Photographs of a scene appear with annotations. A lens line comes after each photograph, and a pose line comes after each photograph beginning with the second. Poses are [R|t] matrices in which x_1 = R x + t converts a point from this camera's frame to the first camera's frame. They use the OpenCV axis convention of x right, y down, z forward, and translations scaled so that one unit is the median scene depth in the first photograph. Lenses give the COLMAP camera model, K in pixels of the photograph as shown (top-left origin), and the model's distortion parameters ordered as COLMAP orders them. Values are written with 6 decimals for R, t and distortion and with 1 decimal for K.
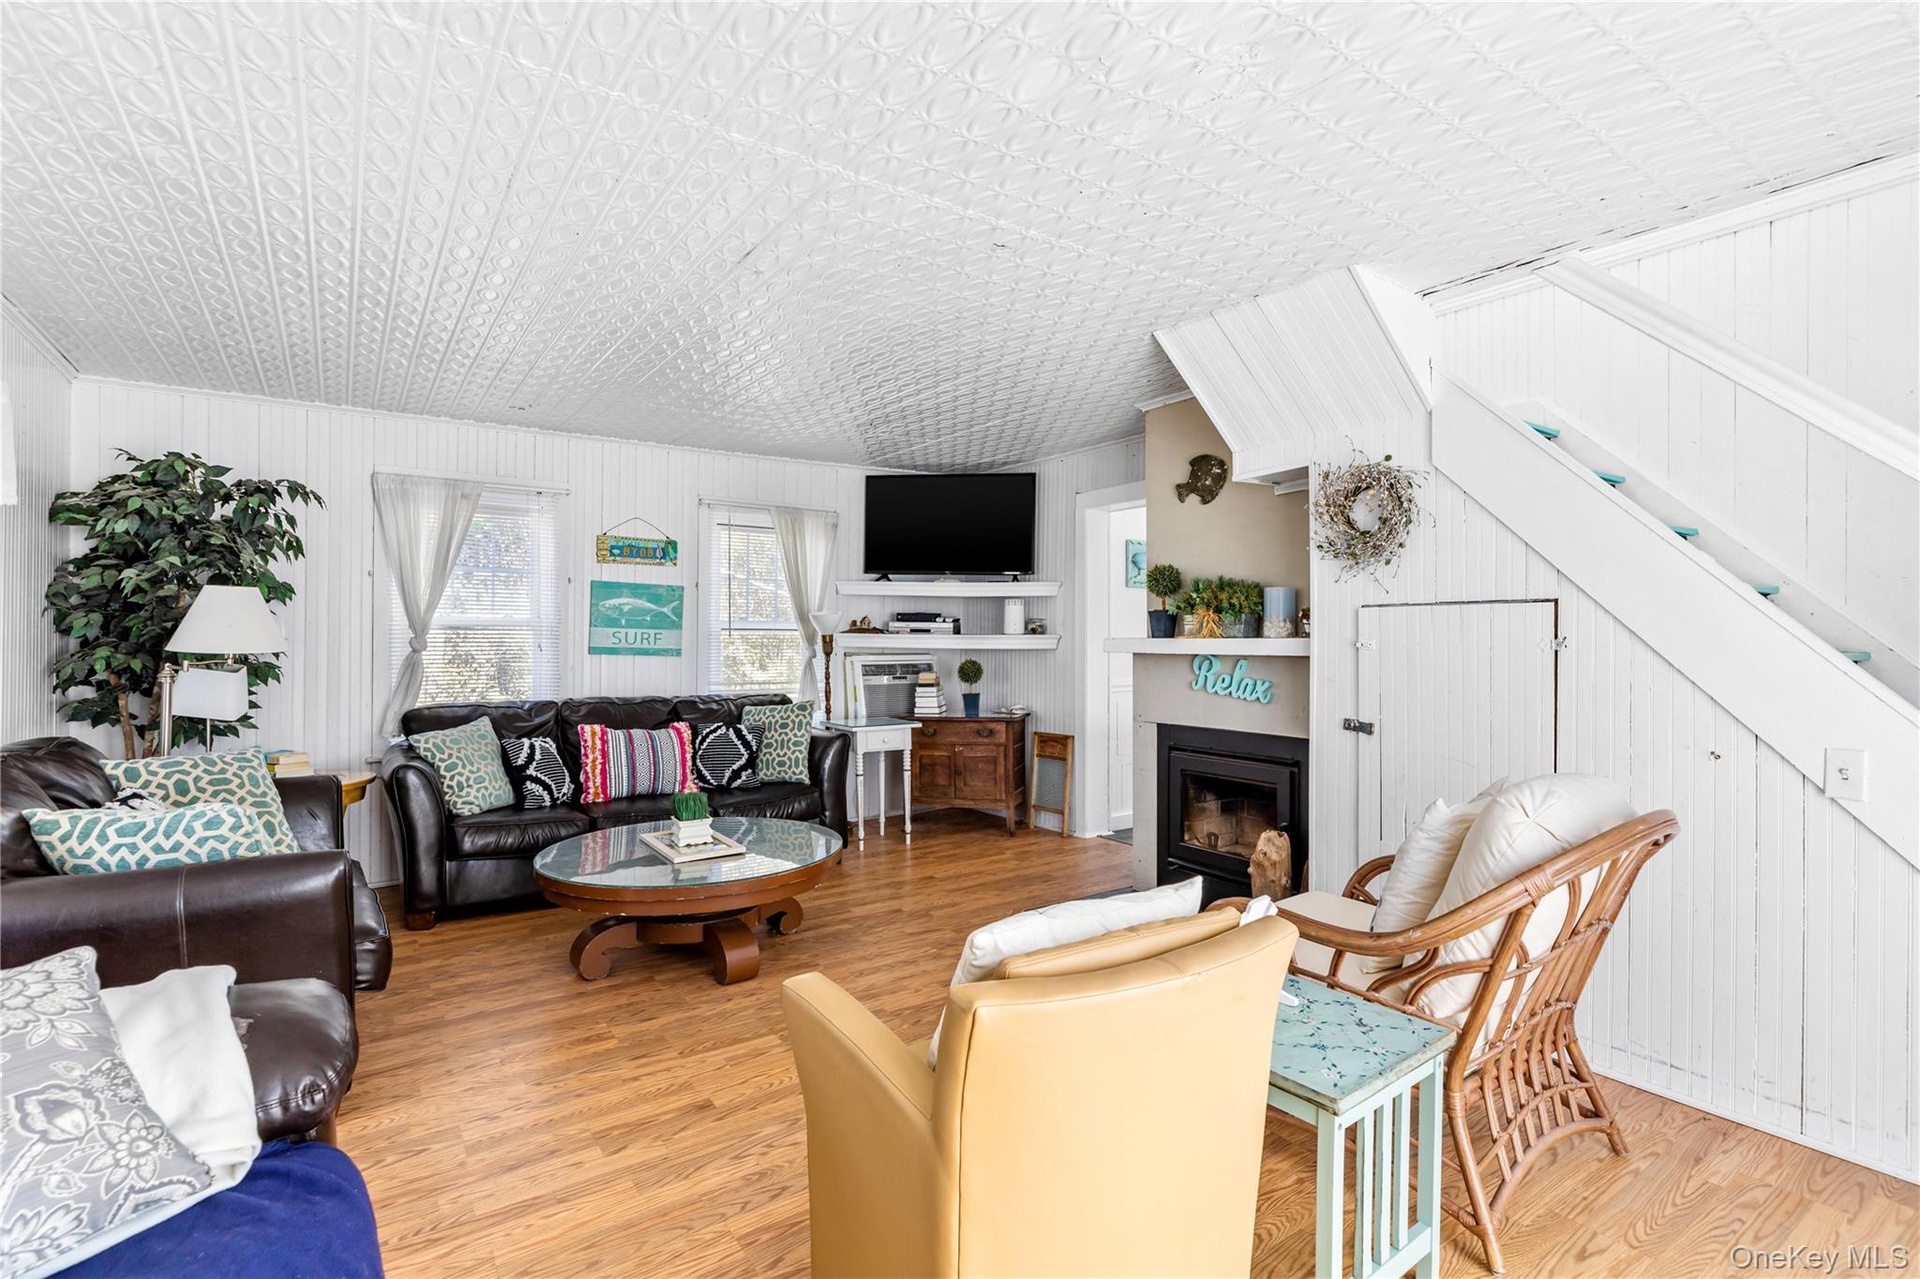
lens RADIAL K [[909.0, 0, 959.4], [0, 909.0, 640.8], [0, 0, 1]] dist [0.000736, -0.001880]
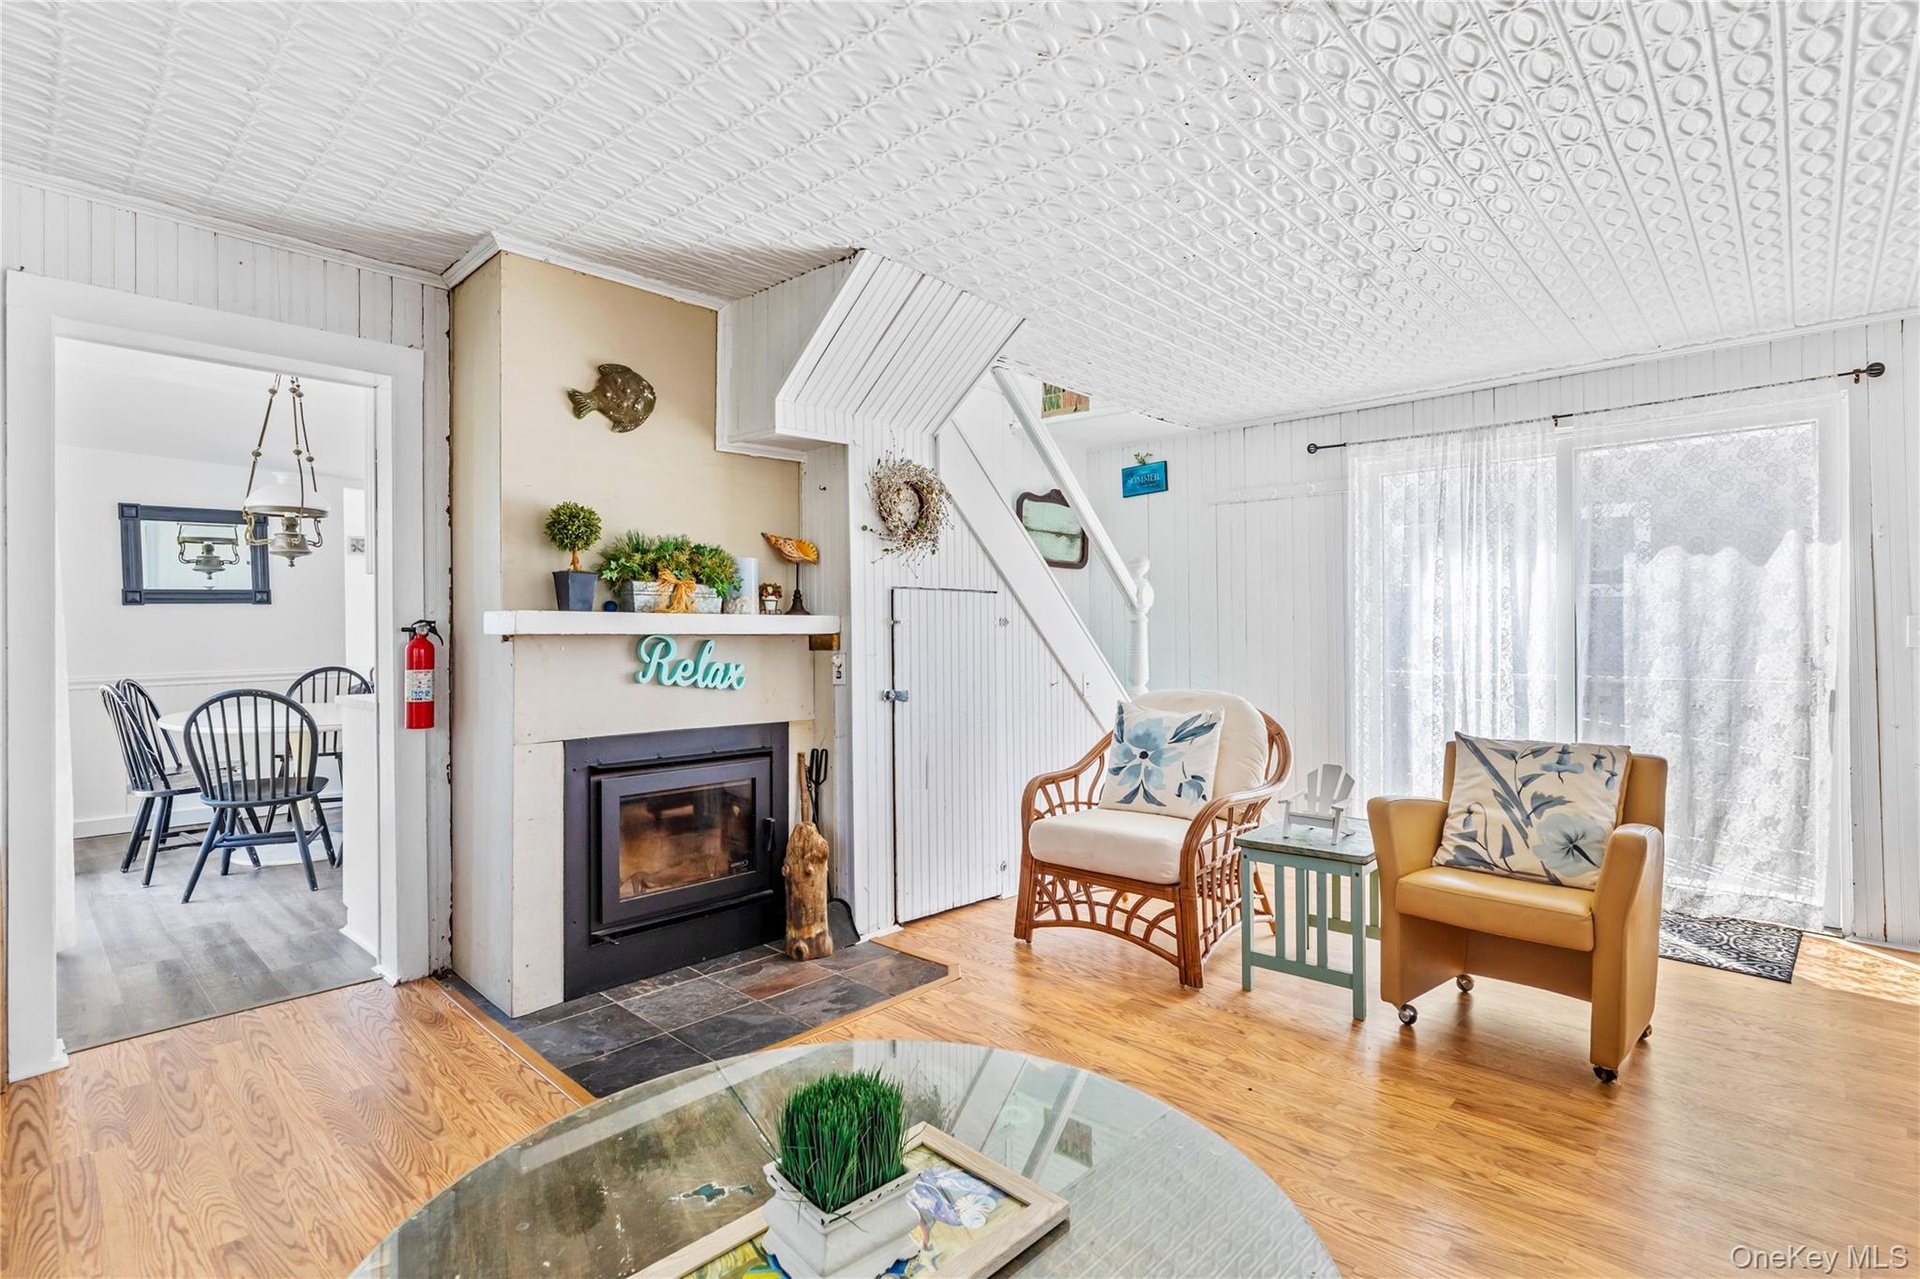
lens RADIAL K [[909.0, 0, 976.1], [0, 909.0, 633.3], [0, 0, 1]] dist [0.000736, -0.001880]
pose [[-0.222756, 0.002947, 0.974870, -0.433123], [0.006694, 0.999976, -0.001493, 0.013355], [-0.974851, 0.006193, -0.222770, 0.746060]]
